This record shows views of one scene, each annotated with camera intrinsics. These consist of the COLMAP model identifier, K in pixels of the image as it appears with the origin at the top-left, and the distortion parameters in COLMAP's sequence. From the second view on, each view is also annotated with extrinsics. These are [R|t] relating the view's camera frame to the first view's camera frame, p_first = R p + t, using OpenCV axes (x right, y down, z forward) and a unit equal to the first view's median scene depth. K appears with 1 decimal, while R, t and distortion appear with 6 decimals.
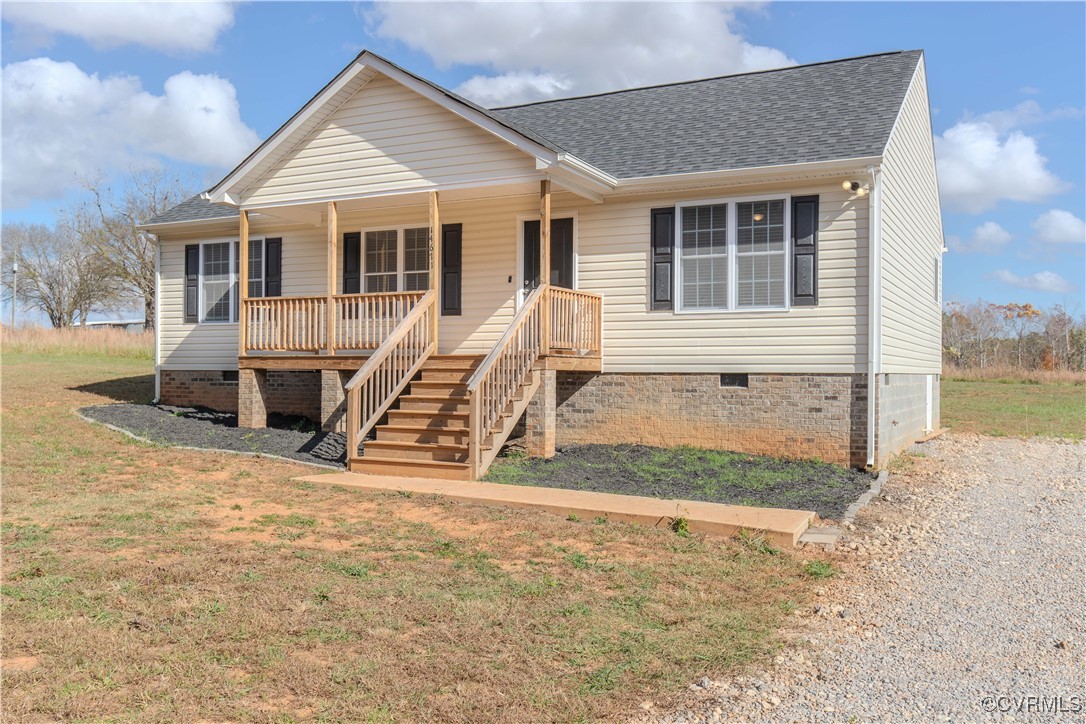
lens RADIAL K [[941.1, 0, 543.0], [0, 941.1, 362.0], [0, 0, 1]] dist [-0.001924, -0.001854]
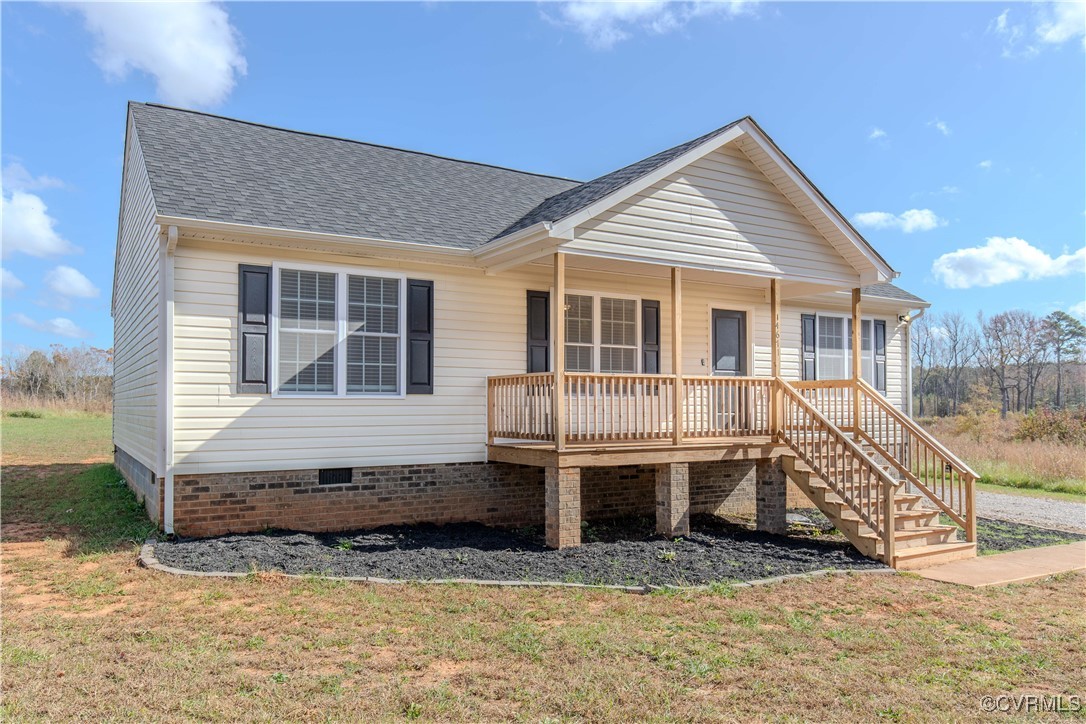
lens RADIAL K [[784.5, 0, 543.0], [0, 784.5, 381.2], [0, 0, 1]] dist [0.001949, 0.000477]
pose [[0.521190, 0.019665, 0.853214, -0.942016], [-0.004282, 0.999782, -0.020428, -0.053289], [-0.853430, 0.006994, 0.521161, 0.765691]]
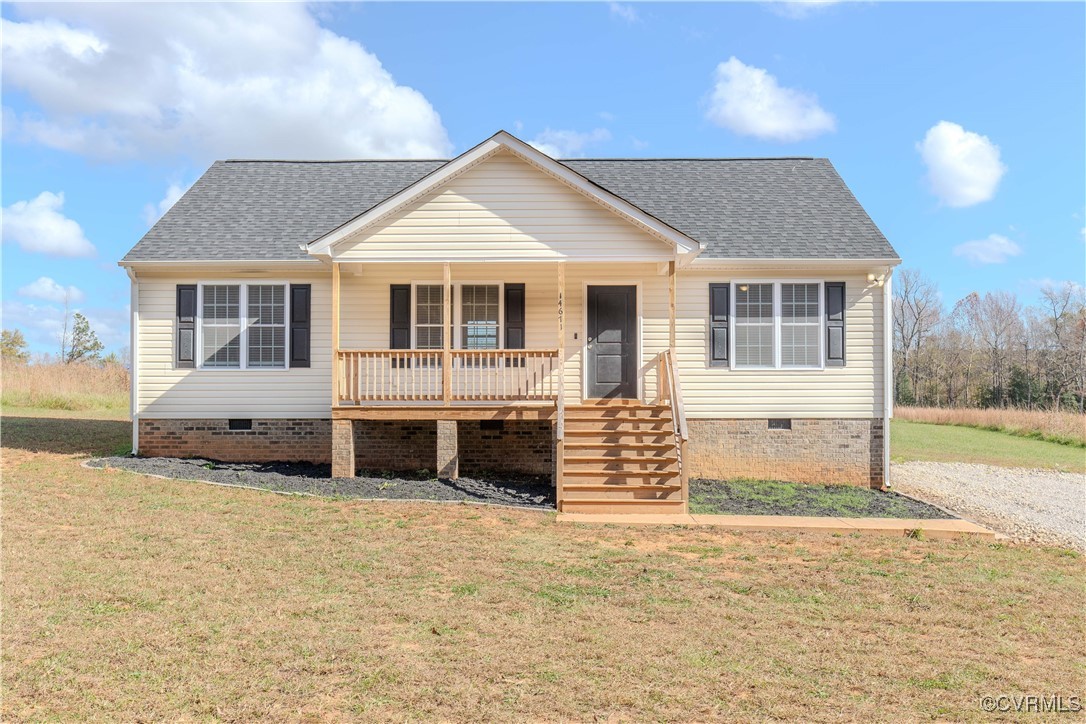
lens RADIAL K [[1078.8, 0, 543.0], [0, 1078.8, 362.0], [0, 0, 1]] dist [-0.002709, 0.006044]
pose [[0.900847, 0.006076, 0.434093, -0.689478], [0.001258, 0.999861, -0.016605, -0.038964], [-0.434134, 0.015505, 0.900715, -0.158944]]
